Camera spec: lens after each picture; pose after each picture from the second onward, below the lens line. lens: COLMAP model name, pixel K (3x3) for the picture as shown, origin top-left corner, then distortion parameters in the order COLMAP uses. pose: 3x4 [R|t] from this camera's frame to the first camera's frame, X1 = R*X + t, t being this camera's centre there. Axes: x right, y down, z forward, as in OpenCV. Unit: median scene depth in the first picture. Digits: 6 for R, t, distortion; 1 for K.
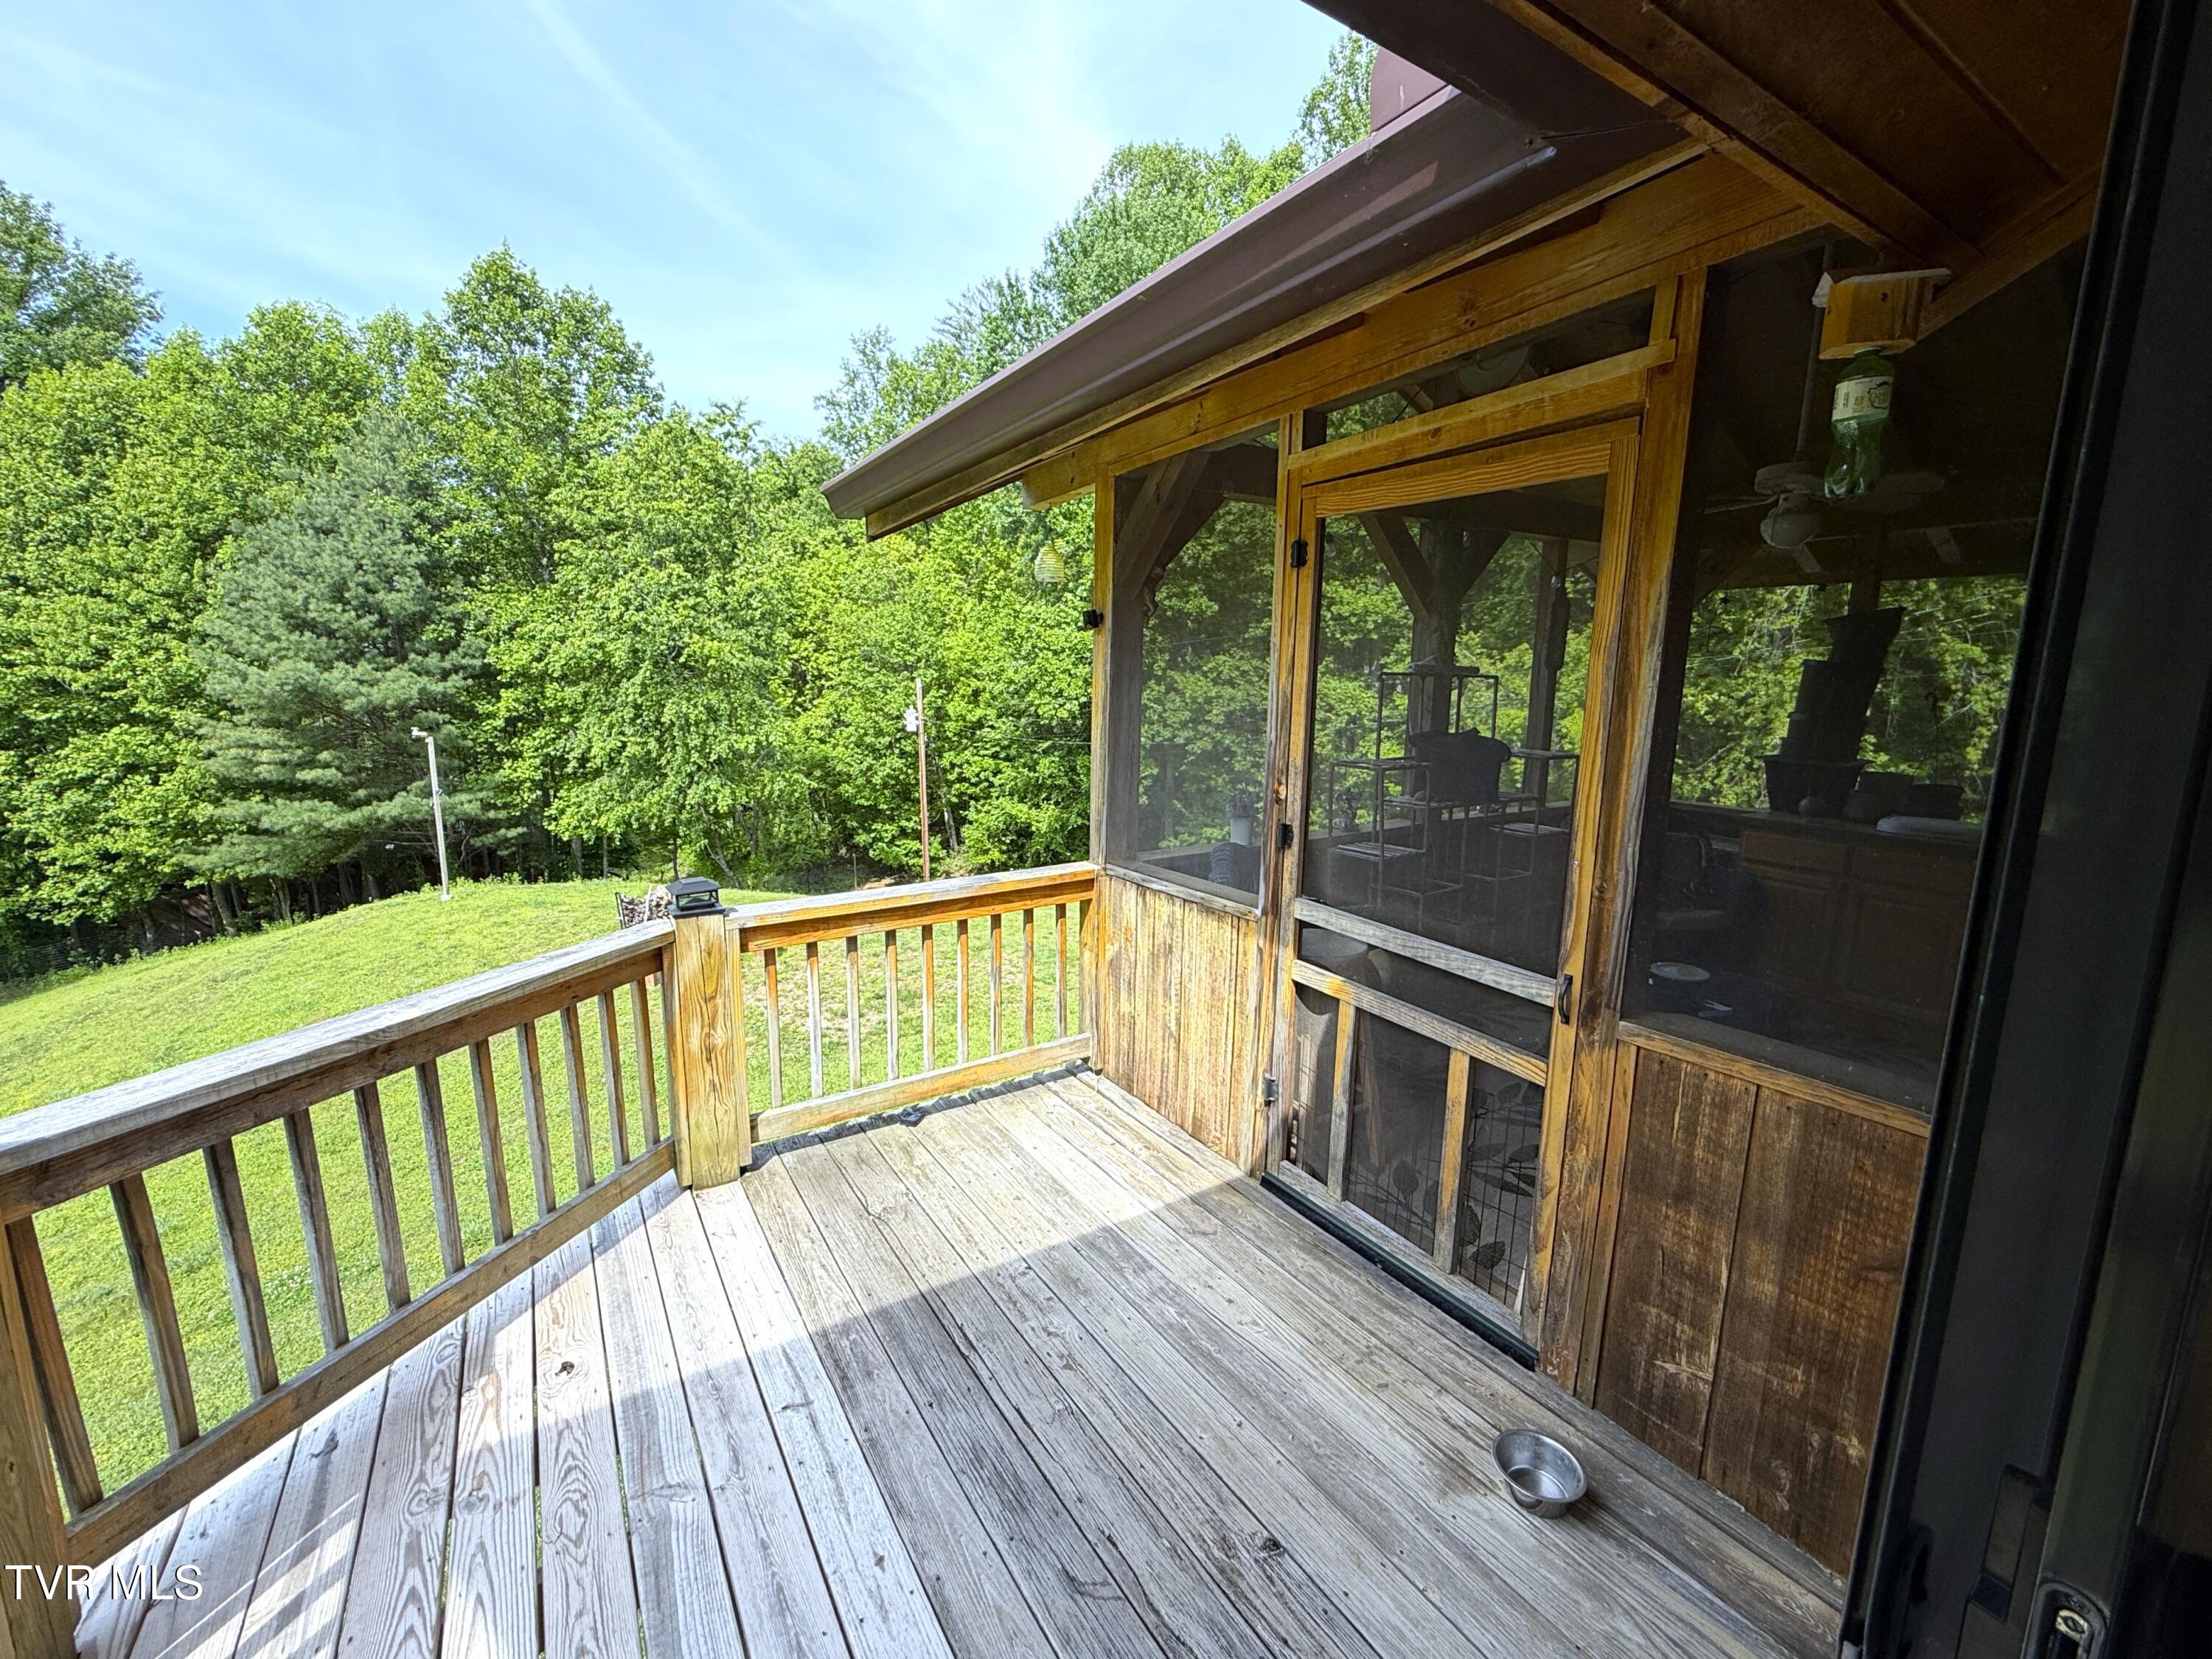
lens RADIAL K [[906.0, 0, 1093.6], [0, 906.0, 828.8], [0, 0, 1]] dist [-0.000913, -0.000557]
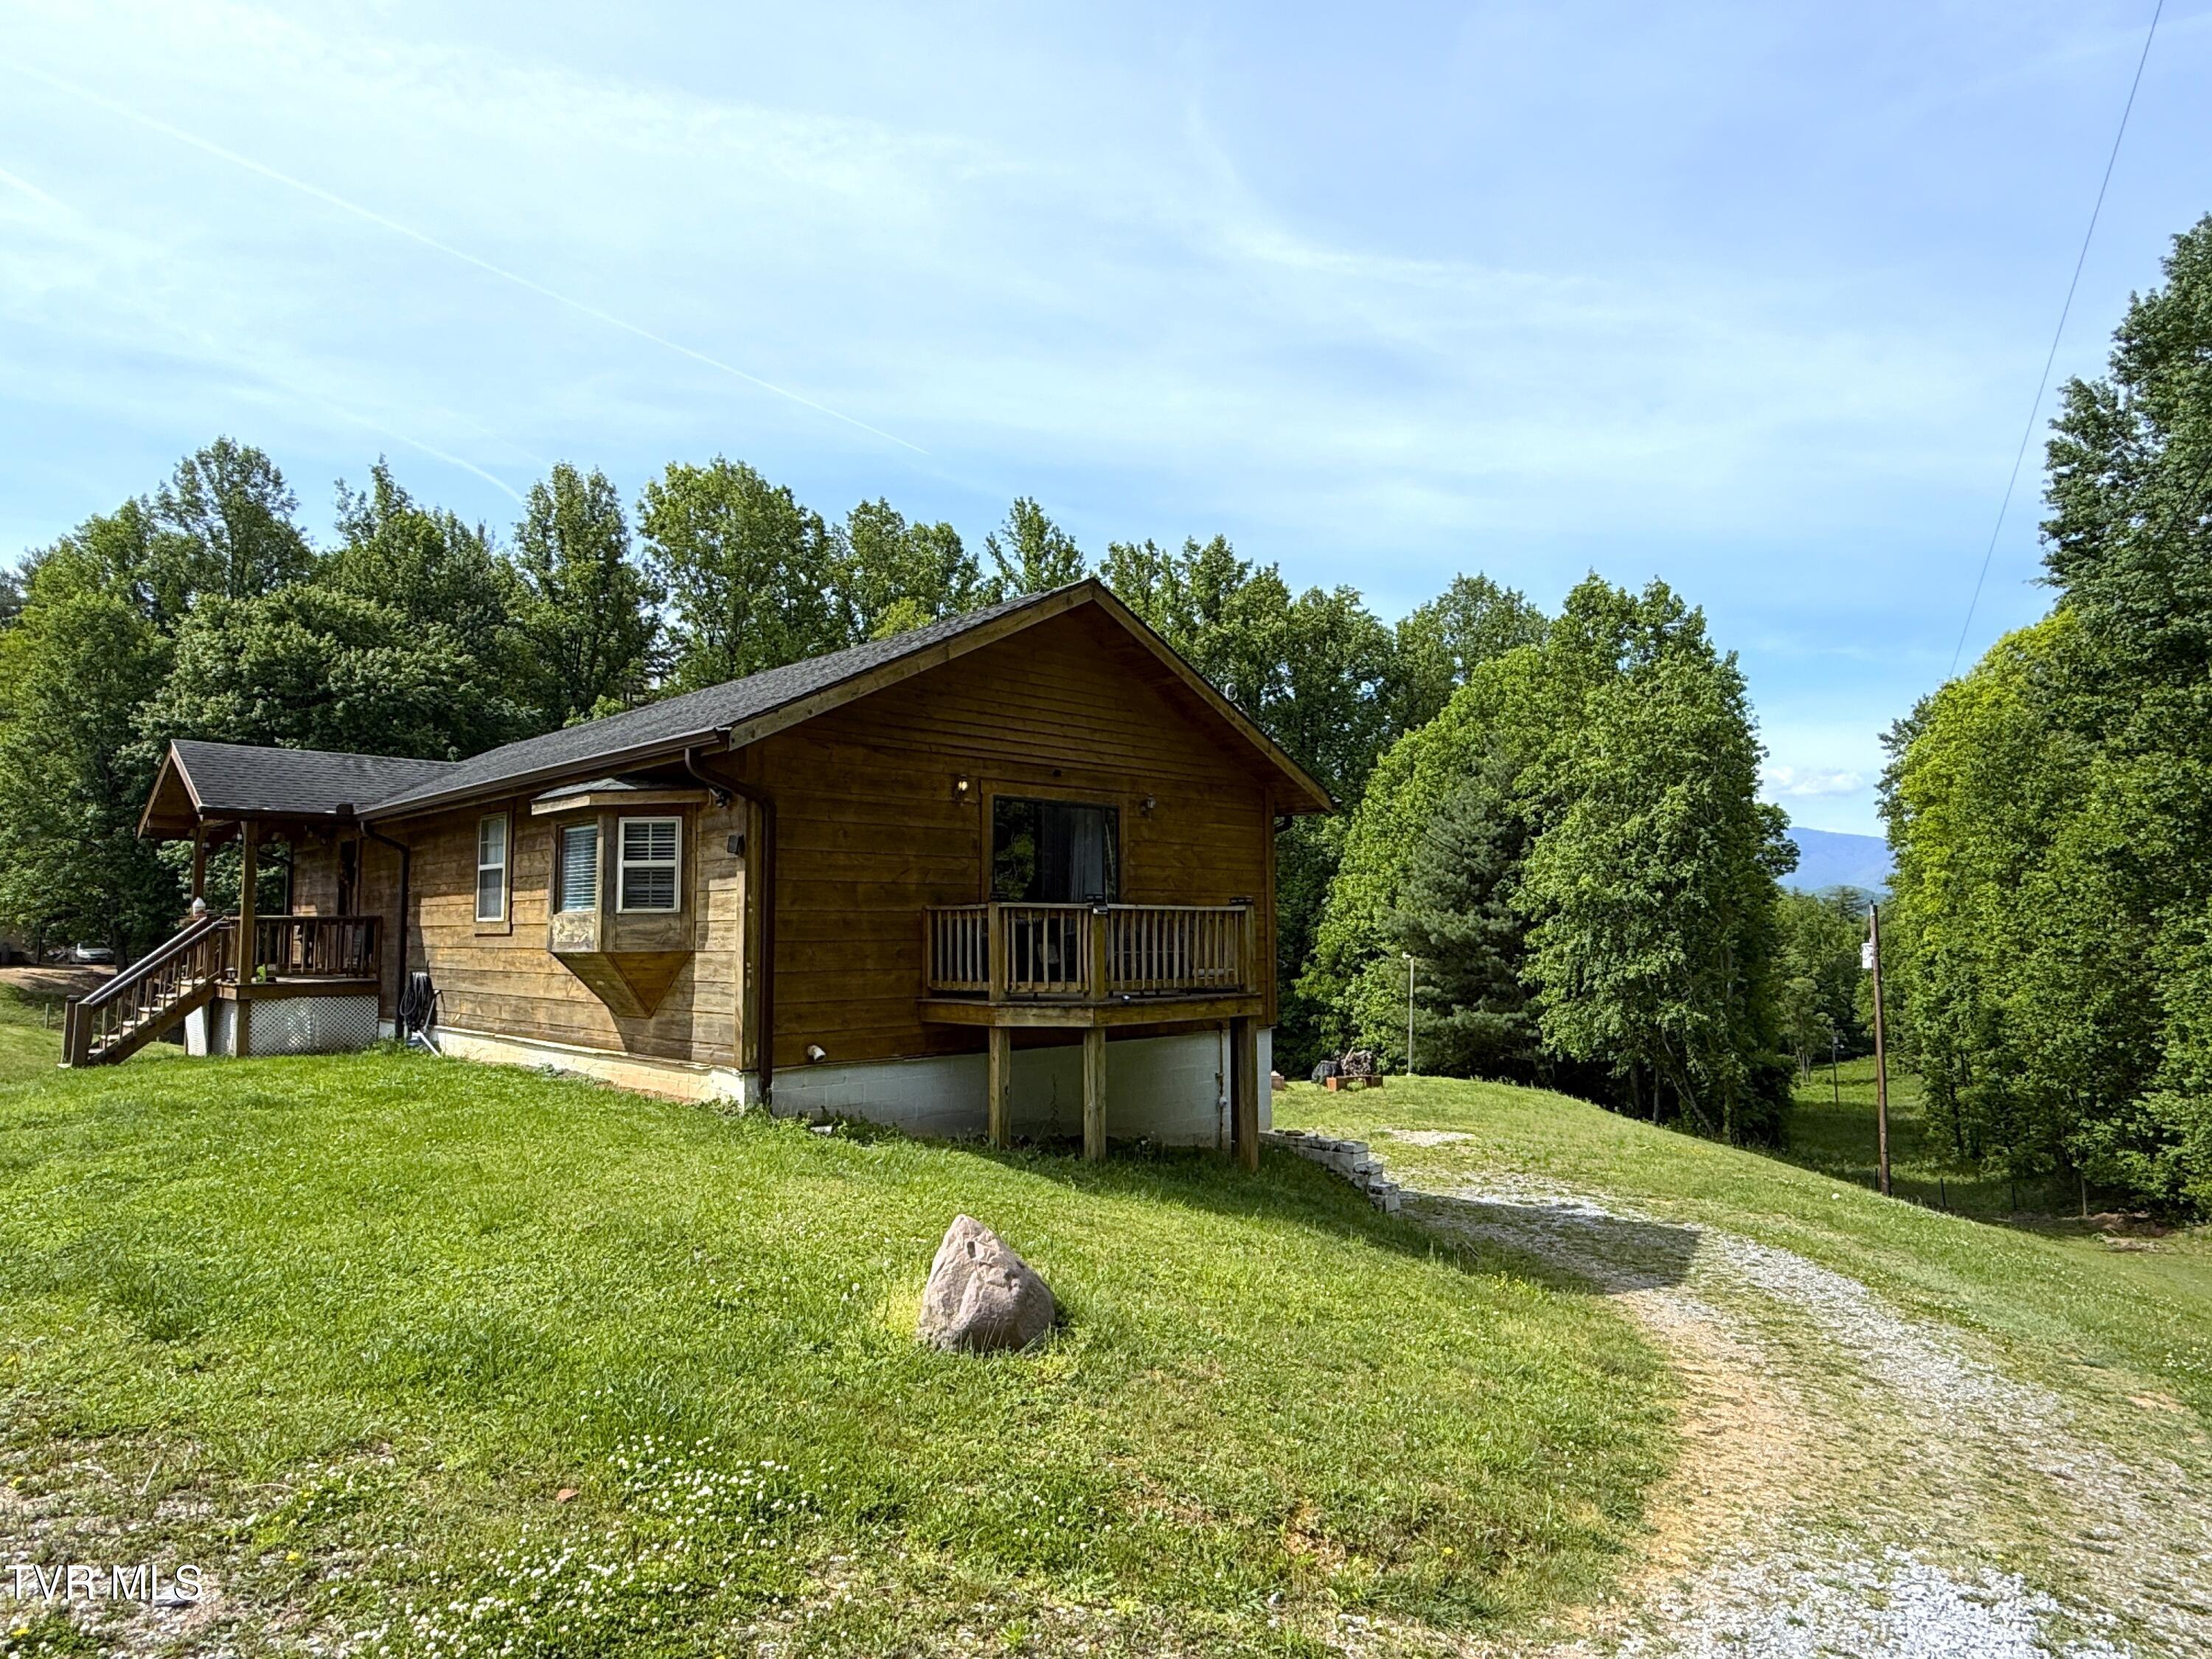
lens RADIAL K [[1316.2, 0, 1106.0], [0, 1316.2, 829.5], [0, 0, 1]] dist [0.004940, 0.000584]
pose [[0.234682, -0.097398, -0.967180, 0.971891], [-0.149796, 0.979460, -0.134982, 0.044234], [0.960461, 0.176557, 0.215272, 0.023255]]
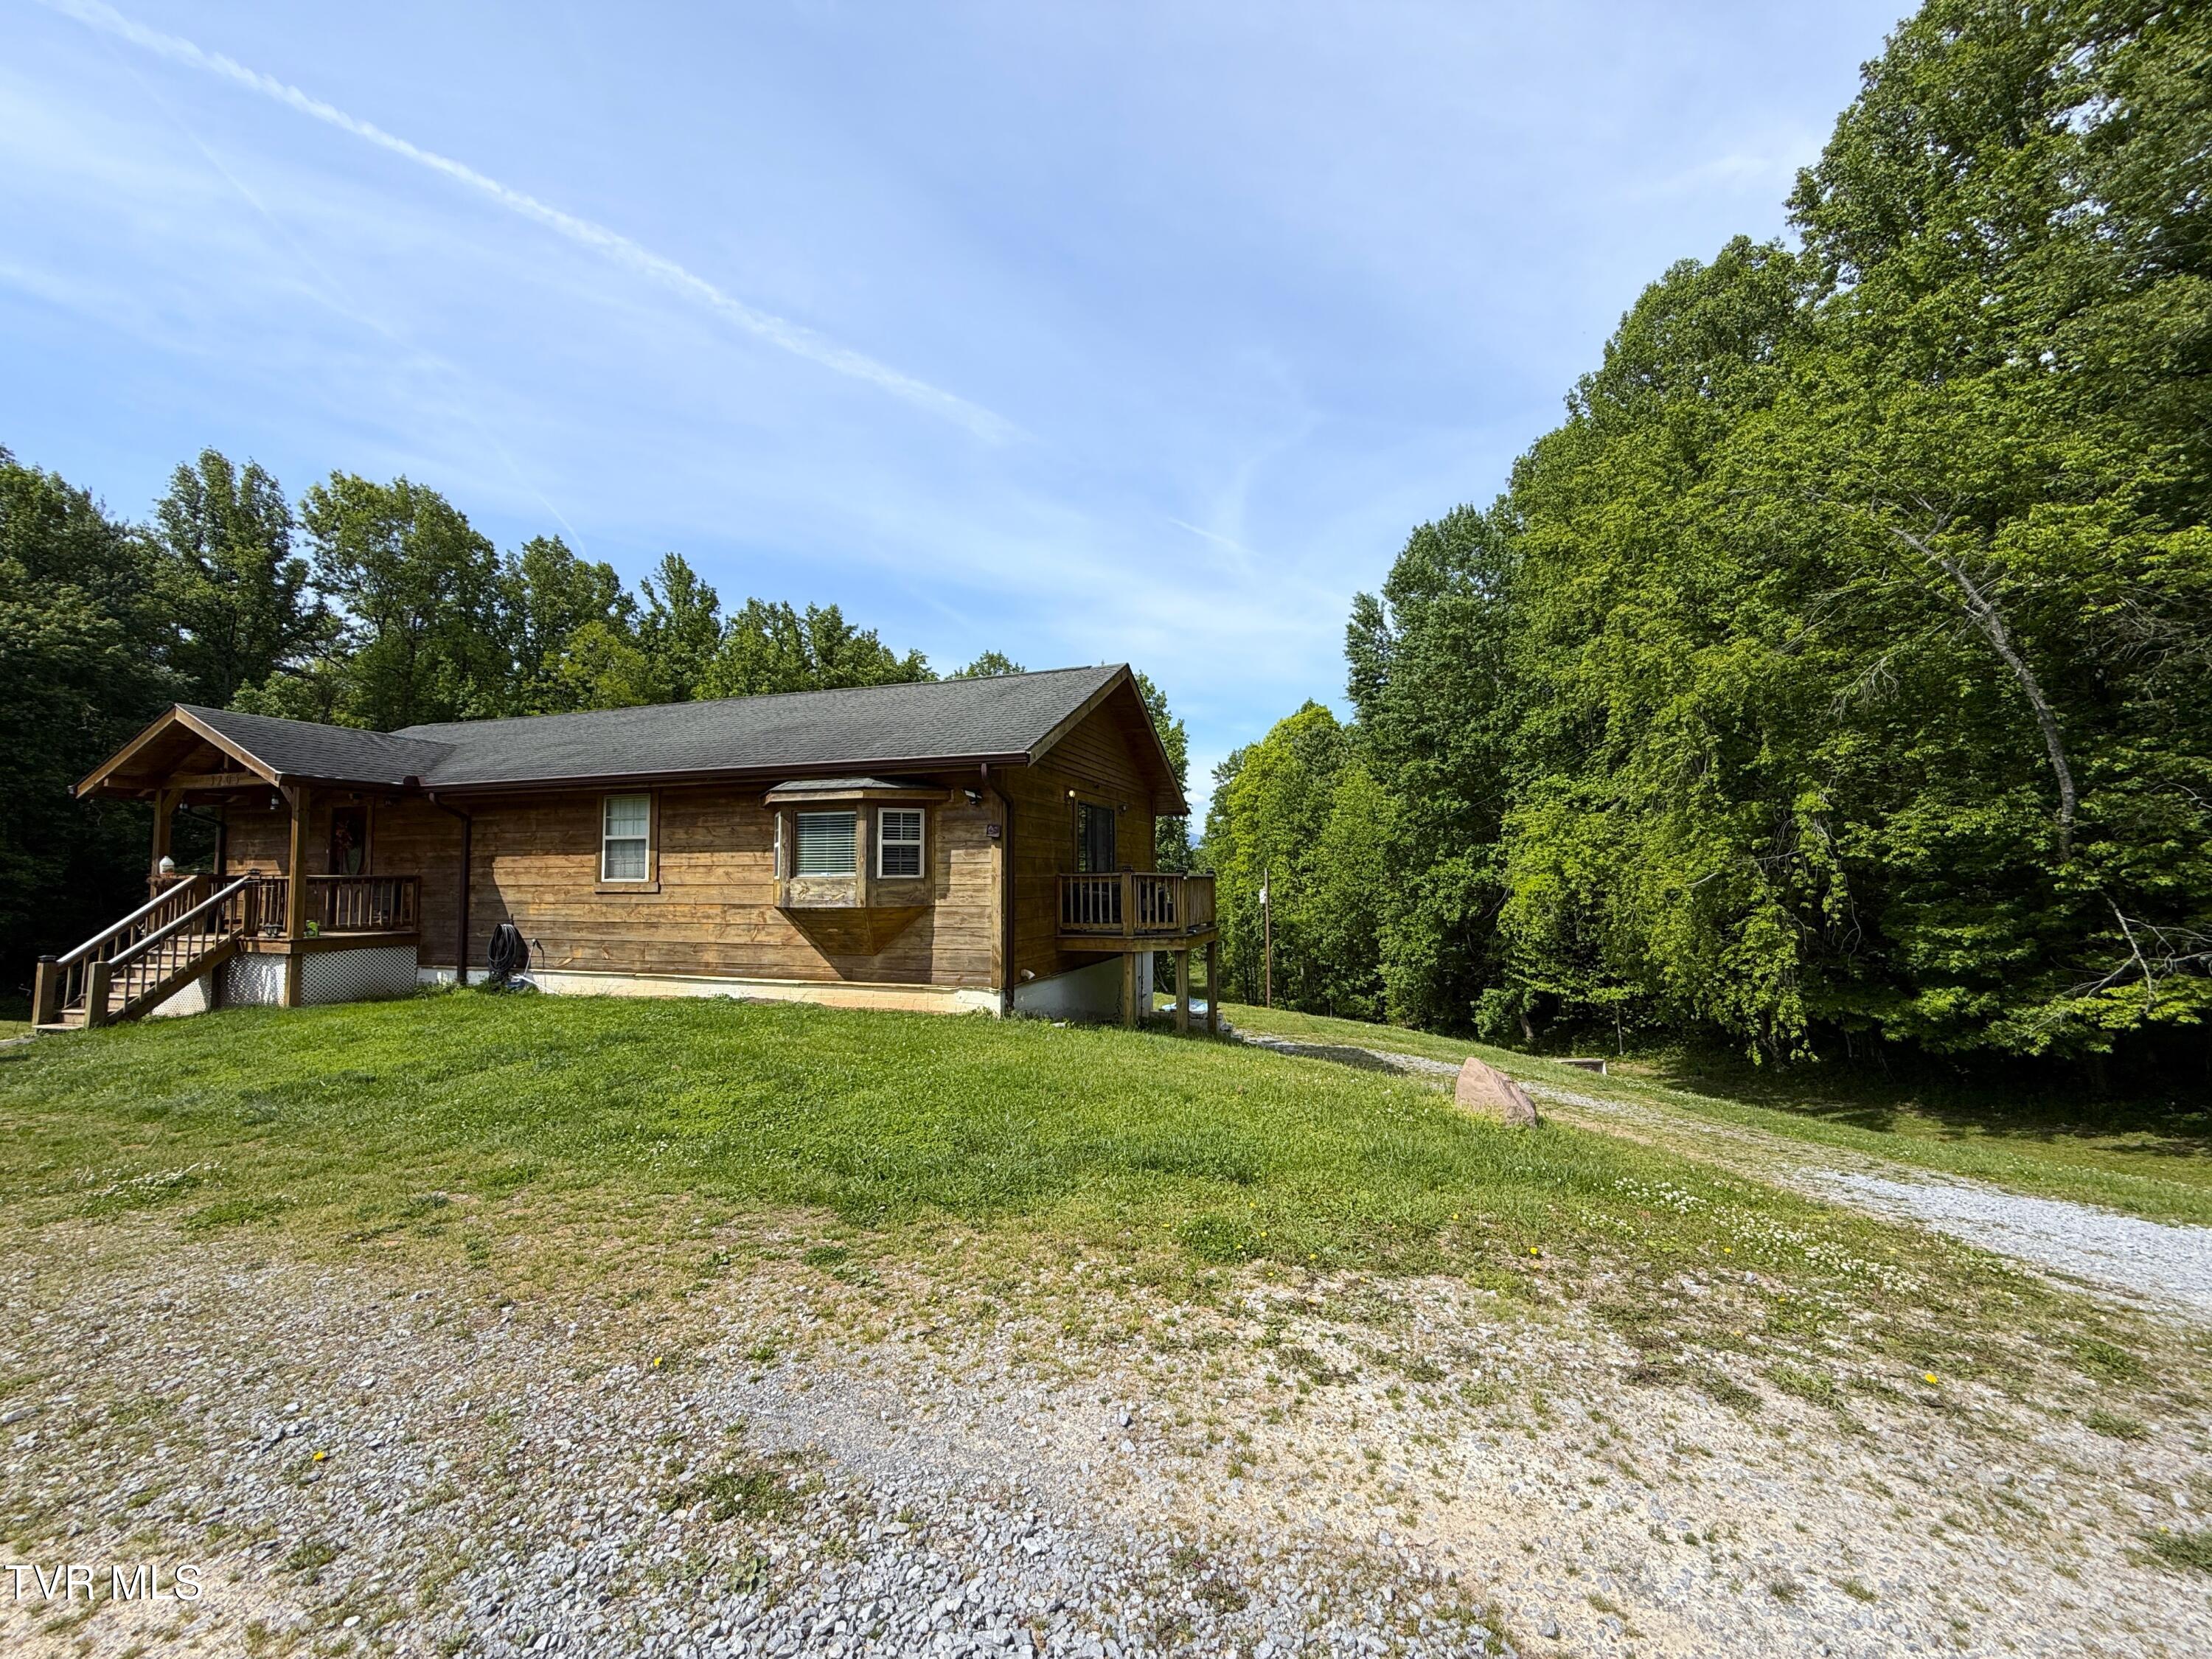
lens RADIAL K [[878.3, 0, 1106.0], [0, 878.3, 829.5], [0, 0, 1]] dist [0.001338, -0.000292]
pose [[0.650836, -0.066387, -0.756310, 0.883691], [-0.106421, 0.978358, -0.177457, 0.071436], [0.751723, 0.195982, 0.629685, -0.187097]]
